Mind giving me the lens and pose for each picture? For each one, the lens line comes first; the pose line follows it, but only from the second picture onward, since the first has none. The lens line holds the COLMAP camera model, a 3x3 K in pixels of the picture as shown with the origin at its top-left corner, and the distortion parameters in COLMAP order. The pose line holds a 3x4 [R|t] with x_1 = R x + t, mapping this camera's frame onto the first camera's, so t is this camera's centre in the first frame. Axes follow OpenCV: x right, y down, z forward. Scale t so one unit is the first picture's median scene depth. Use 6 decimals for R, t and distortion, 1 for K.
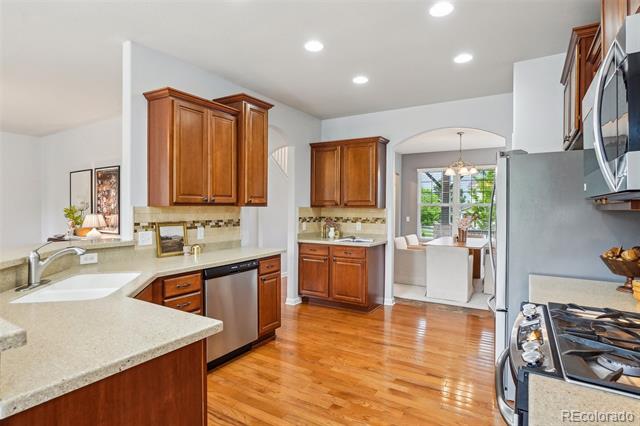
lens RADIAL K [[343.6, 0, 315.2], [0, 343.6, 211.9], [0, 0, 1]] dist [-0.024745, 0.011143]
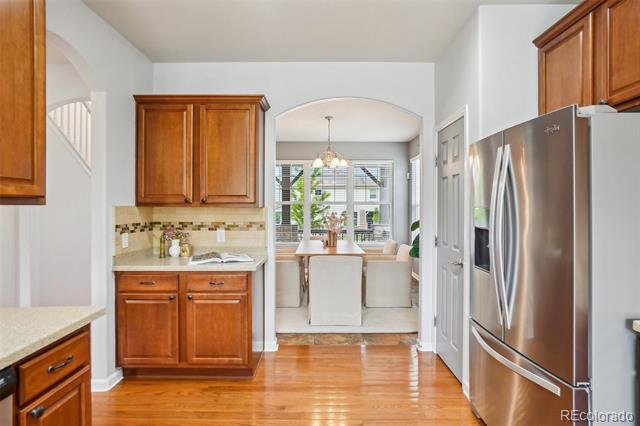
lens RADIAL K [[343.6, 0, 317.6], [0, 343.6, 209.6], [0, 0, 1]] dist [-0.024745, 0.011143]
pose [[0.850817, -0.010364, 0.525360, -0.058356], [0.012035, 0.999928, 0.000236, -0.004897], [-0.525325, 0.006122, 0.850880, 0.374099]]
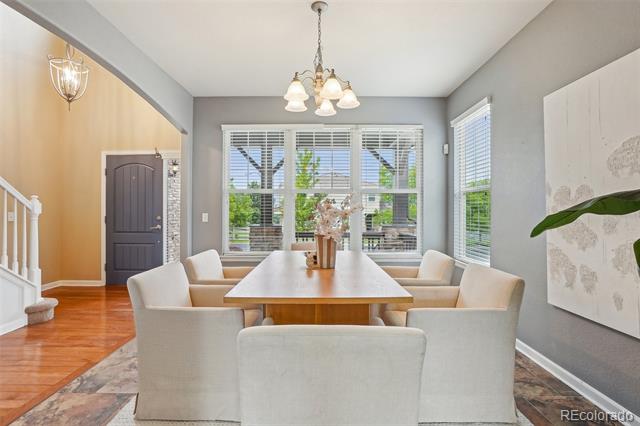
lens RADIAL K [[319.1, 0, 321.2], [0, 319.1, 211.6], [0, 0, 1]] dist [-0.029158, 0.006534]
pose [[0.844206, -0.004415, 0.536000, 0.278017], [0.009123, 0.999940, -0.006131, 0.029413], [-0.535941, 0.010066, 0.844196, 0.856617]]
